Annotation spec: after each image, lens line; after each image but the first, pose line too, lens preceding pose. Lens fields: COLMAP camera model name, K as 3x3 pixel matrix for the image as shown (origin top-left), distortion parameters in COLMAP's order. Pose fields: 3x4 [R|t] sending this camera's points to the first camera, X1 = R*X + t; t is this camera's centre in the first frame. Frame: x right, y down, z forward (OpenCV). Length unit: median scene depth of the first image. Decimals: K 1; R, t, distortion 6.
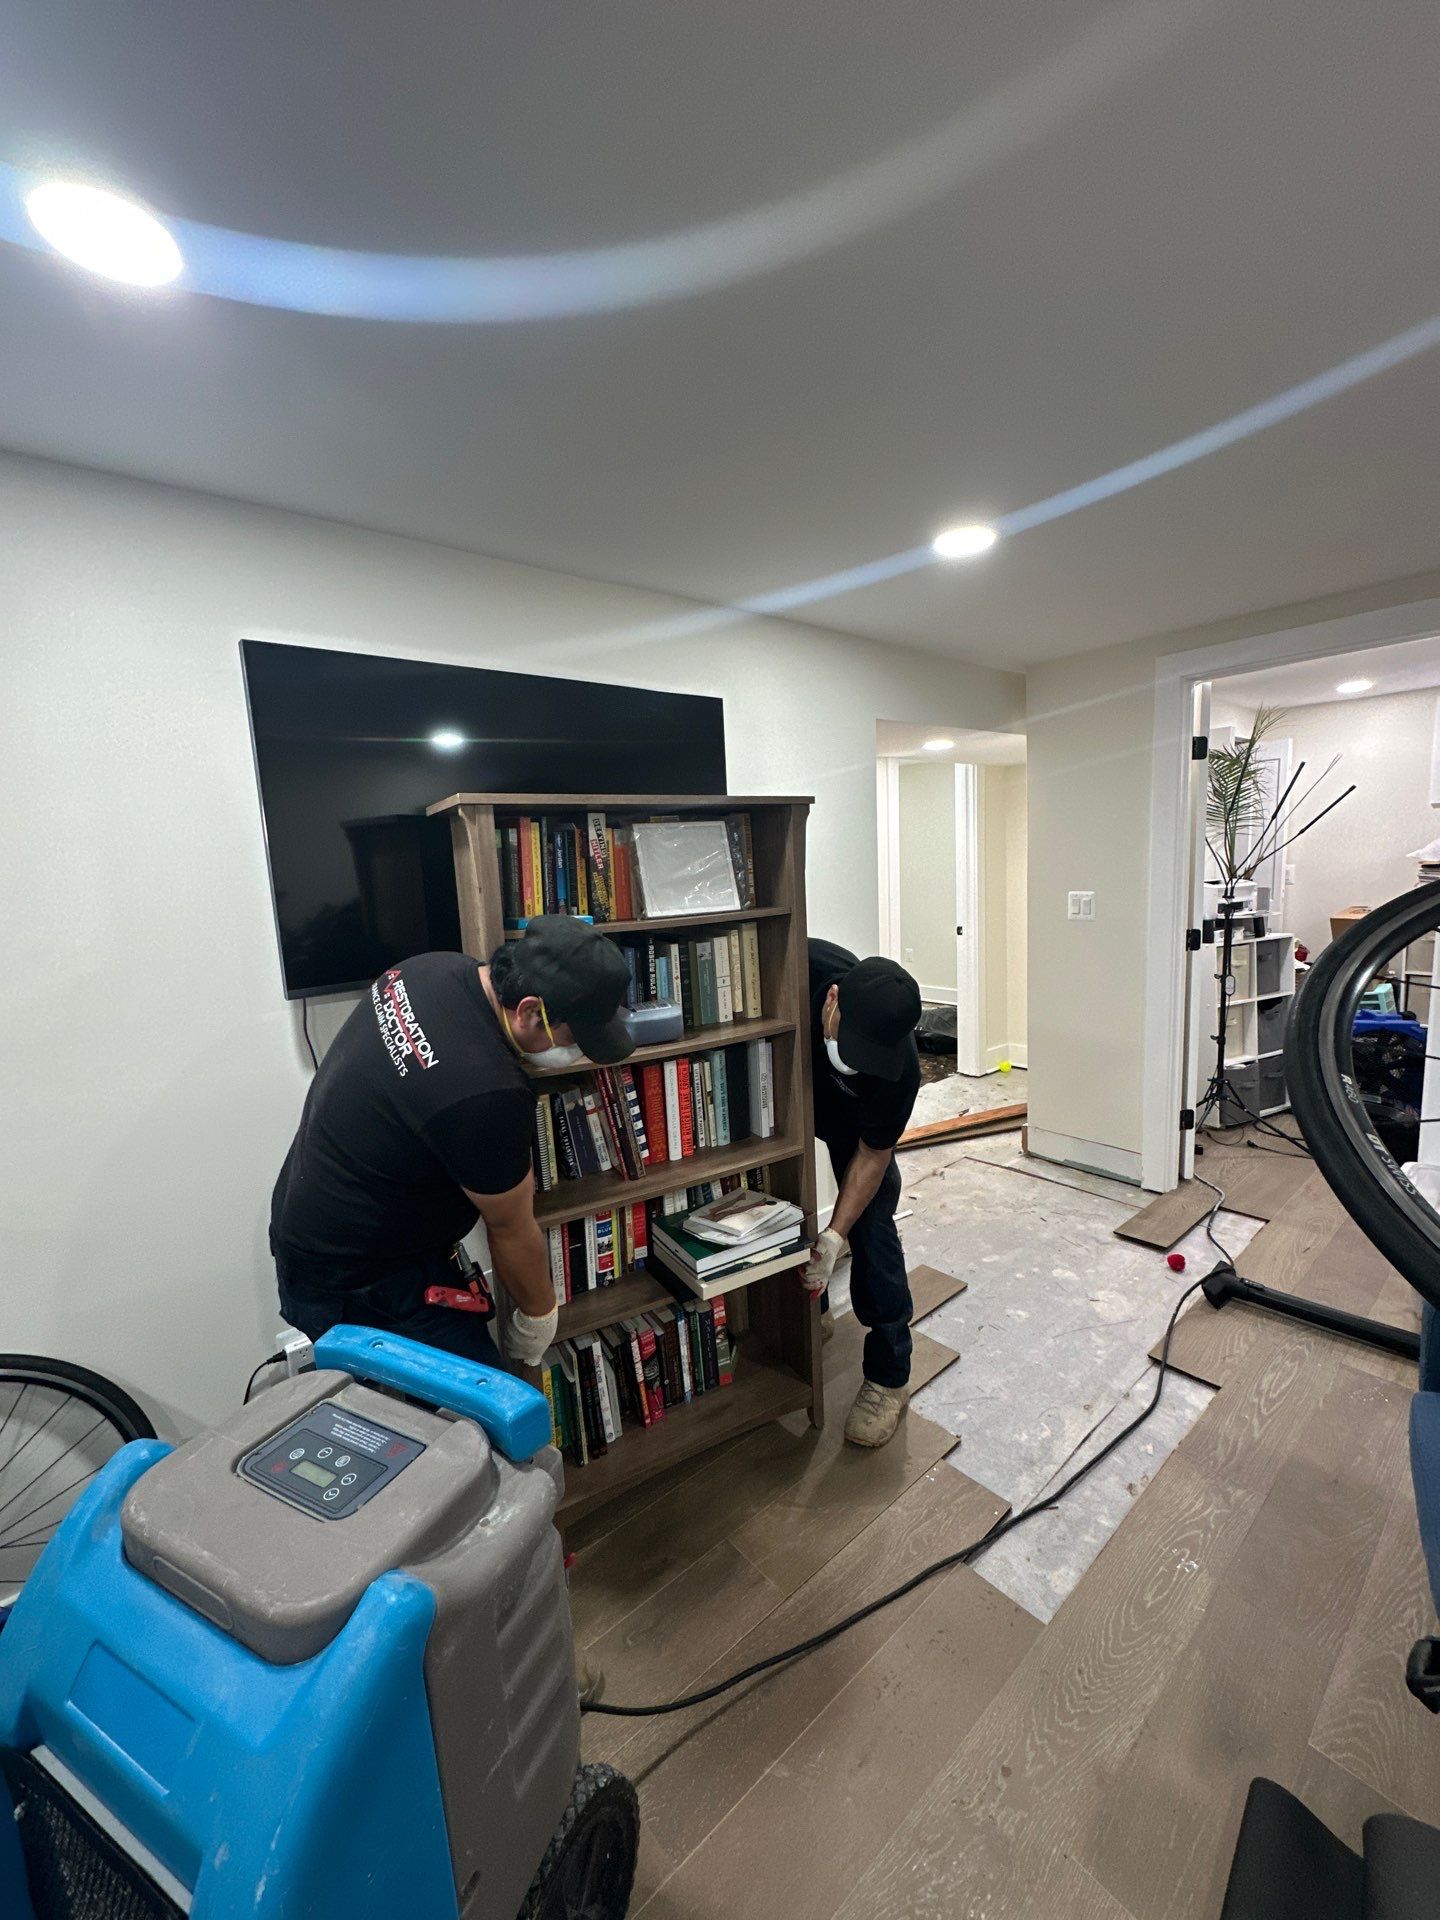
lens RADIAL K [[769.9, 0, 720.0], [0, 769.9, 960.0], [0, 0, 1]] dist [-0.000730, -0.000193]
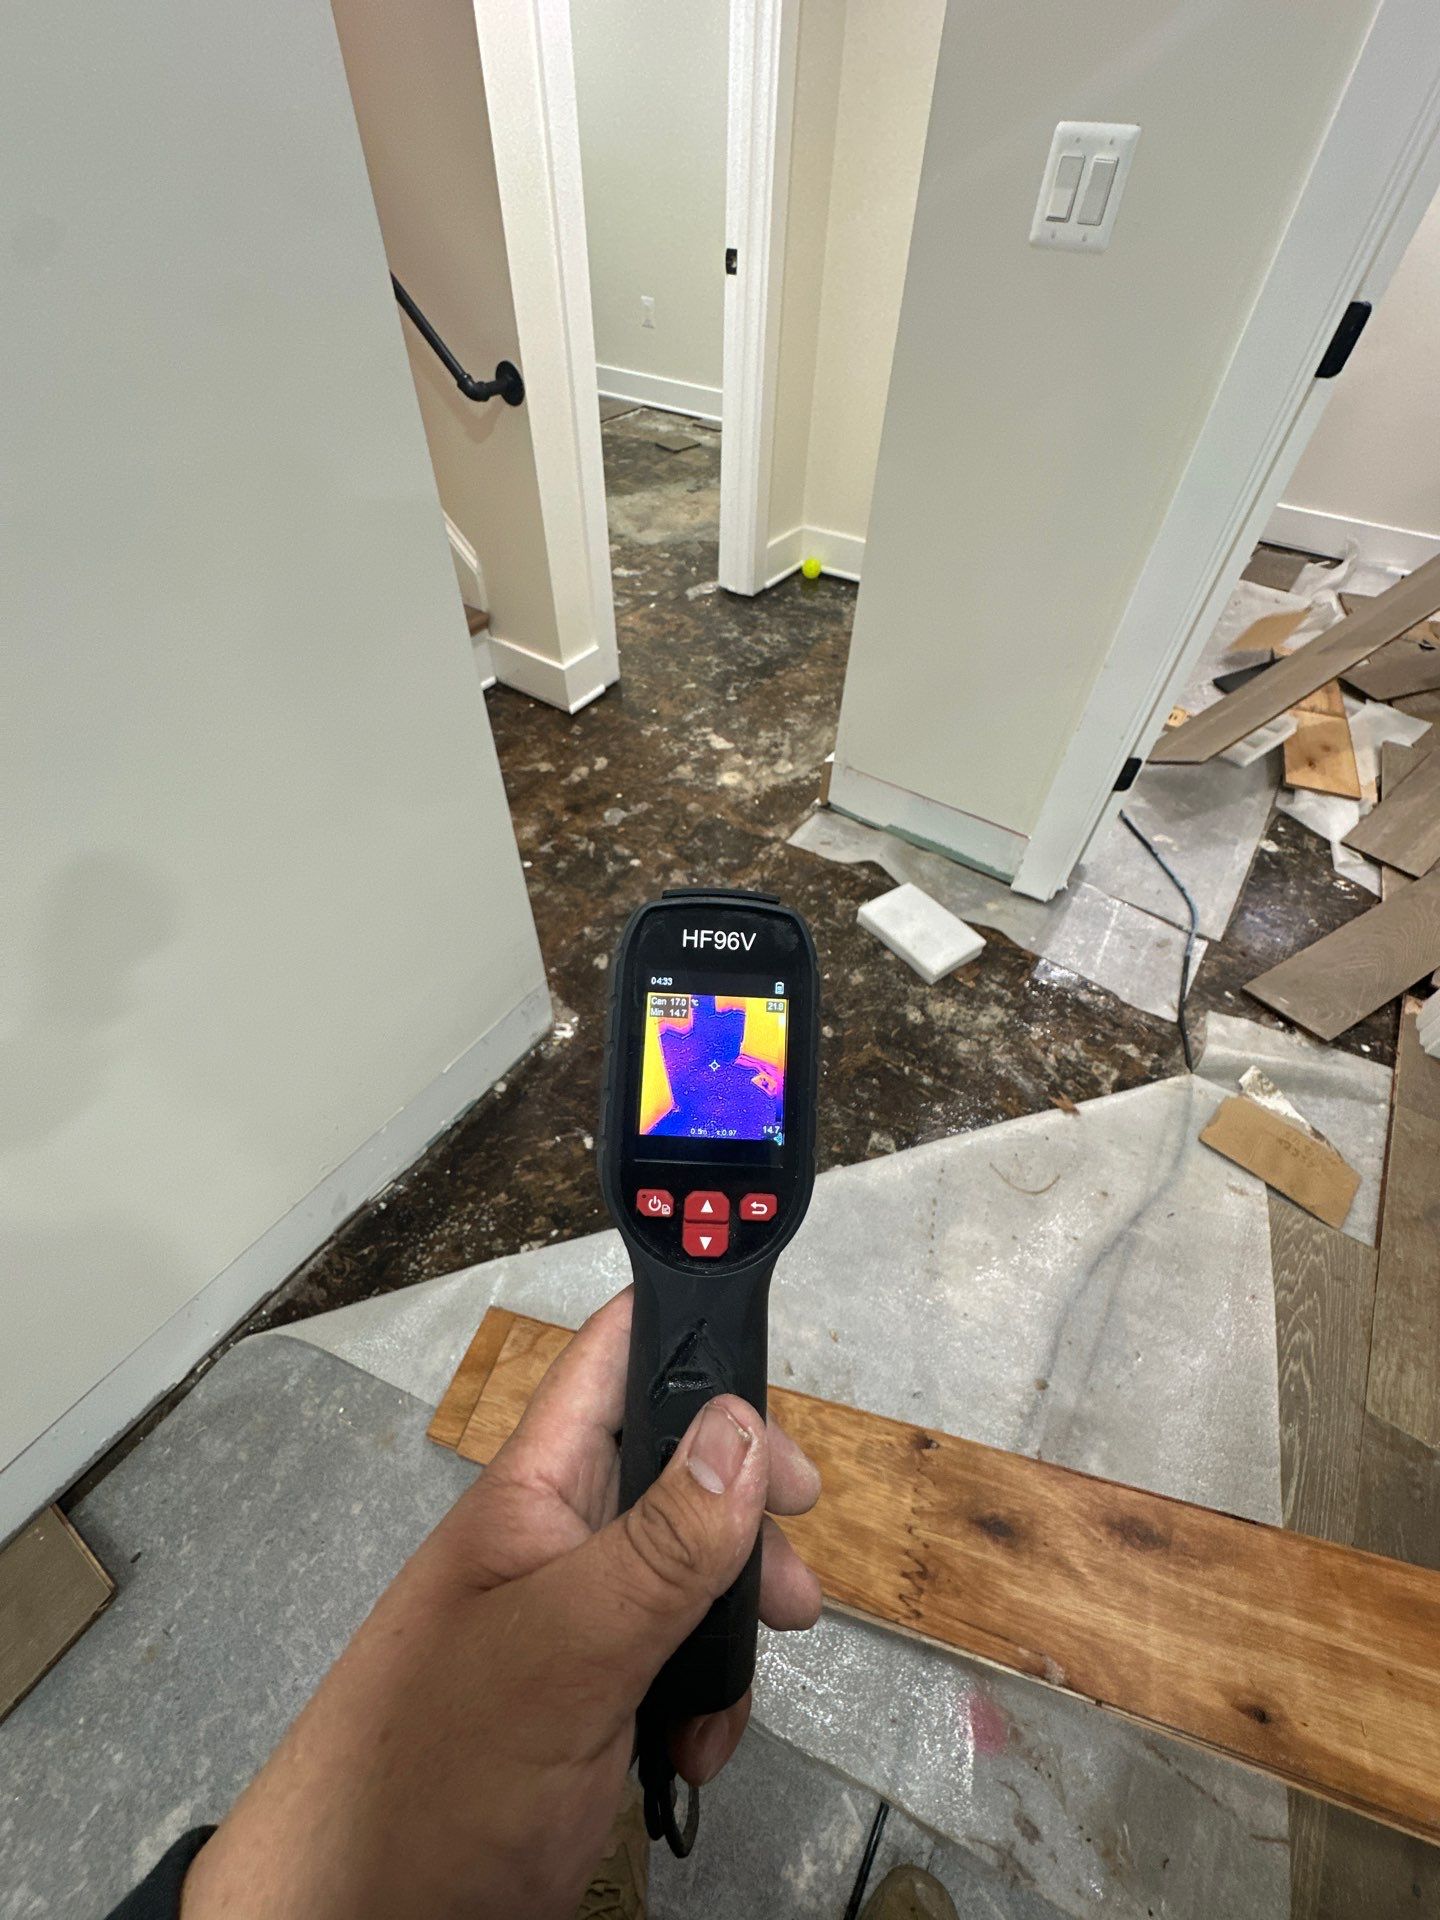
lens RADIAL K [[769.9, 0, 720.0], [0, 769.9, 960.0], [0, 0, 1]] dist [-0.000730, -0.000193]
pose [[0.959433, -0.160007, 0.232133, 0.132576], [-0.030636, 0.759311, 0.650006, -0.019806], [-0.280267, -0.630749, 0.723606, 0.410043]]
